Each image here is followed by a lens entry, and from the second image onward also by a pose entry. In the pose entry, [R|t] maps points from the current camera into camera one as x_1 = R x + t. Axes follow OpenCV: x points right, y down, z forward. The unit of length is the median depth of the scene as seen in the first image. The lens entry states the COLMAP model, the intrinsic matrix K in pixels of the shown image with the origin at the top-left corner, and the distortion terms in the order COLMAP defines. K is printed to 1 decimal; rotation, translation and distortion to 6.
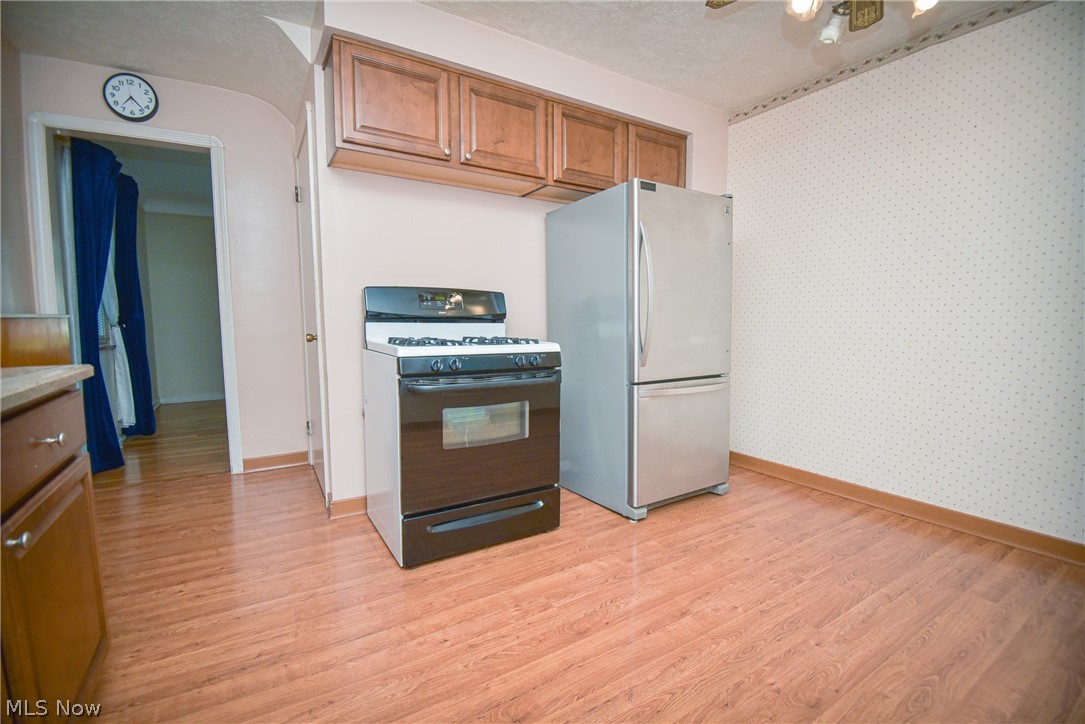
lens RADIAL K [[472.1, 0, 542.5], [0, 472.1, 362.0], [0, 0, 1]] dist [0.002862, -0.019052]
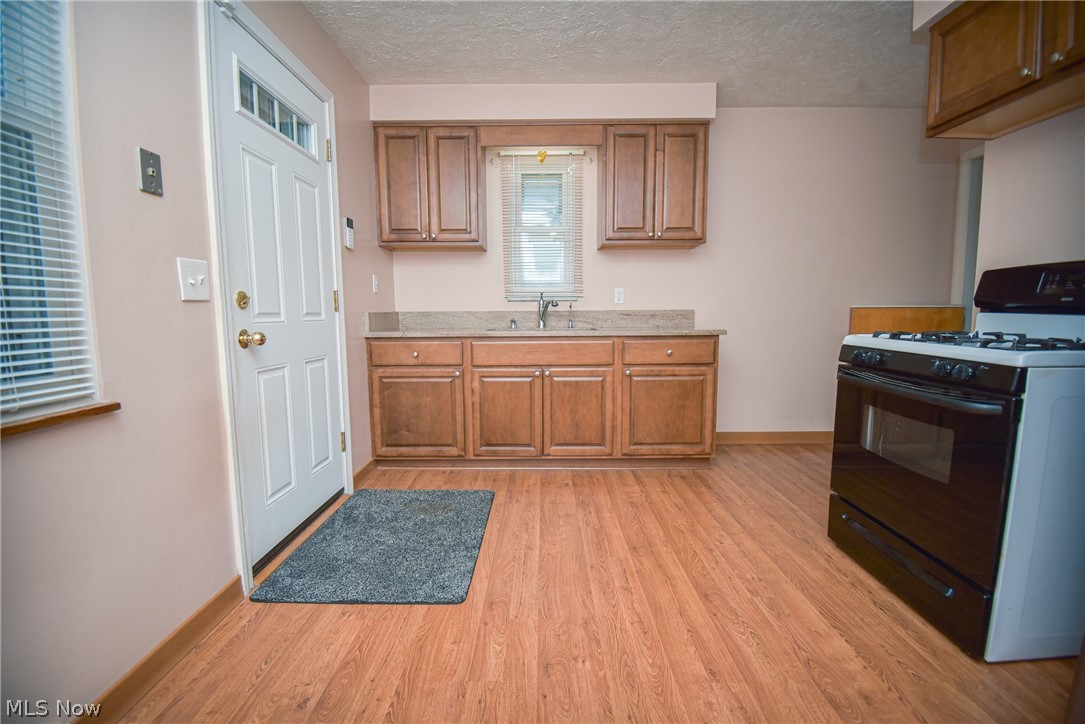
lens RADIAL K [[466.6, 0, 542.5], [0, 466.6, 362.0], [0, 0, 1]] dist [0.002414, -0.017407]
pose [[-0.525153, 0.095059, -0.845682, 0.962665], [-0.072901, 0.985064, 0.155996, -0.086137], [0.847880, 0.143573, -0.510379, 0.967589]]
